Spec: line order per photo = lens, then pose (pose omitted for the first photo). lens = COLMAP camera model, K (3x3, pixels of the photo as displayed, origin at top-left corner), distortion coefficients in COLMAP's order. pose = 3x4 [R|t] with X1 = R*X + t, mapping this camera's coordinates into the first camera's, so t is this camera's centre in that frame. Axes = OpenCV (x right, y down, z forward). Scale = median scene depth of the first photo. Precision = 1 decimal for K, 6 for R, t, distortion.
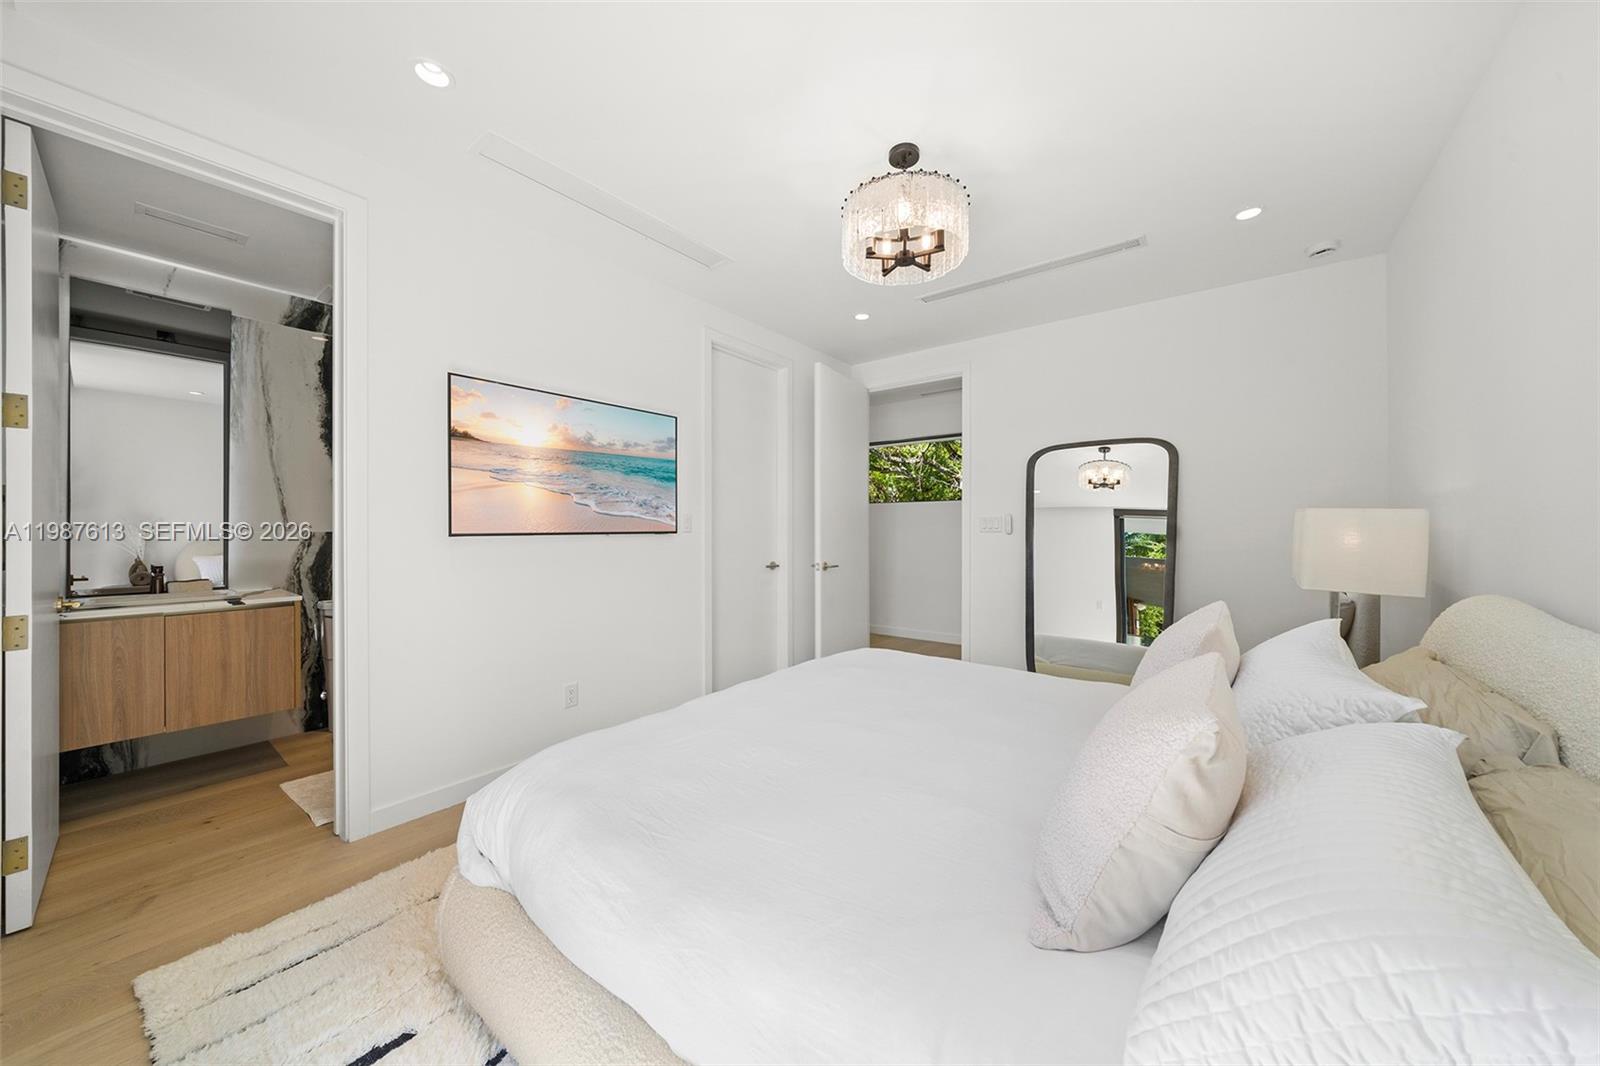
lens RADIAL K [[550.5, 0, 799.3], [0, 550.5, 515.9], [0, 0, 1]] dist [-0.006947, 0.000087]
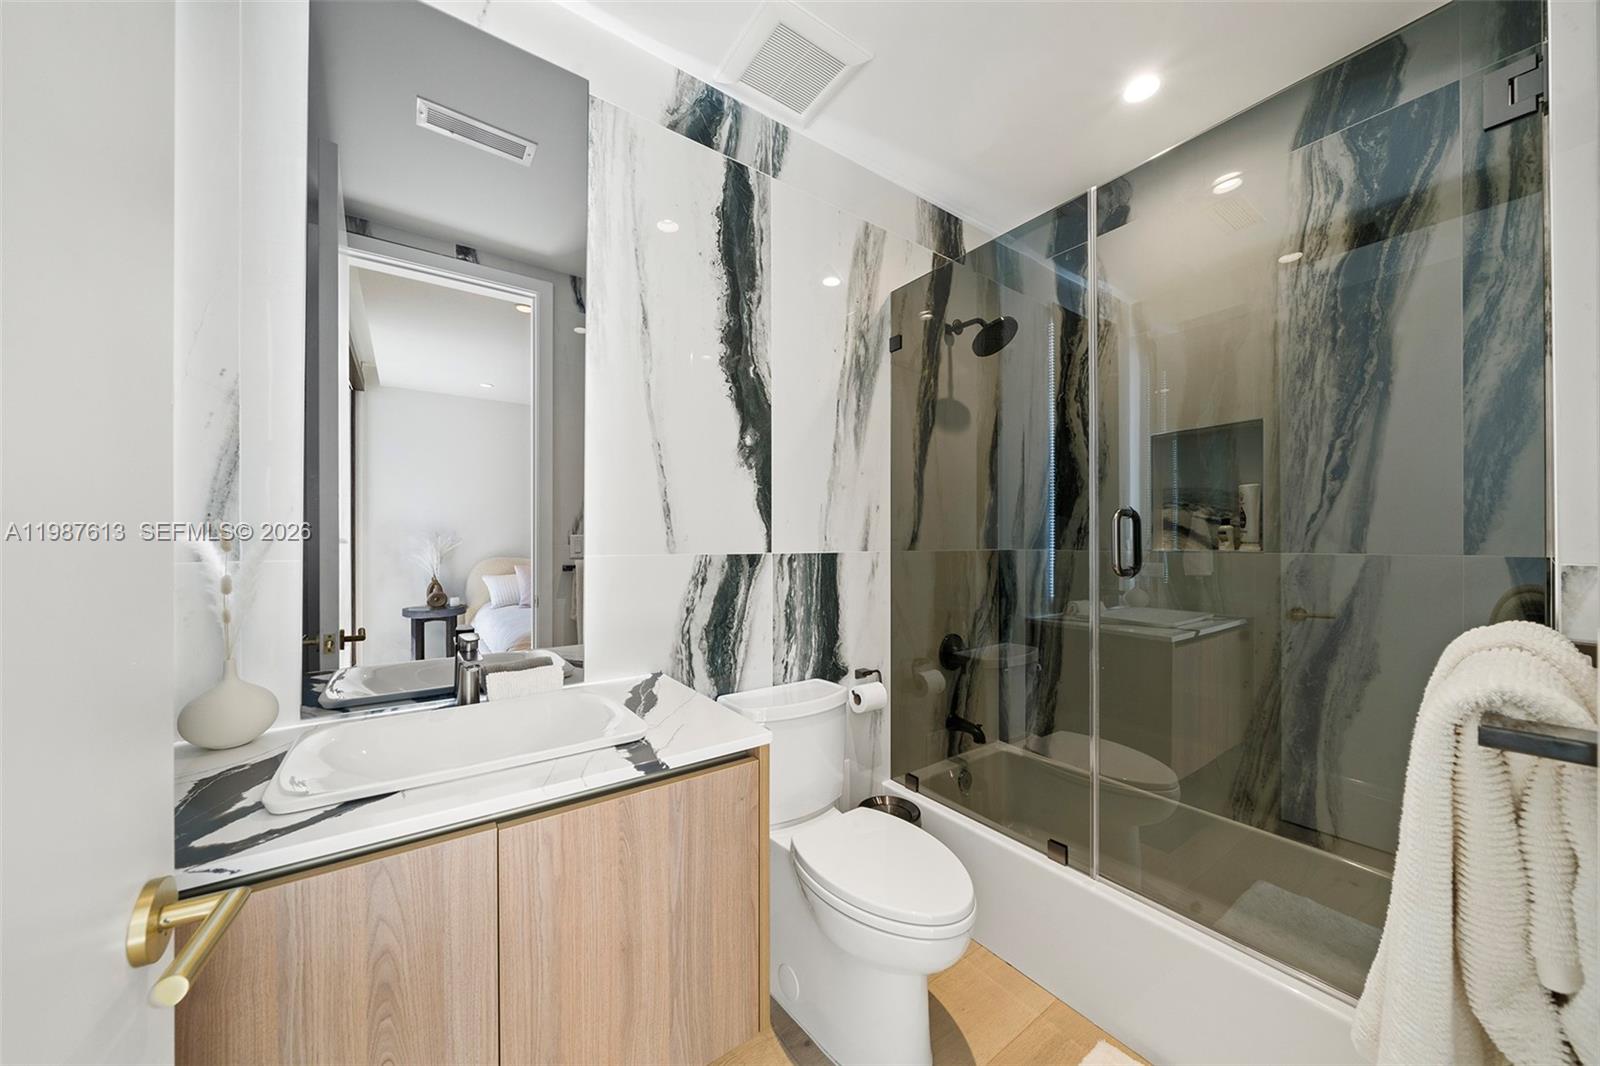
lens RADIAL K [[550.5, 0, 799.3], [0, 550.5, 515.9], [0, 0, 1]] dist [-0.006947, 0.000087]
pose [[0.956965, -0.021099, -0.289436, -0.699965], [0.015540, 0.999648, -0.021491, 0.006754], [0.289788, 0.016068, 0.956956, 0.577517]]
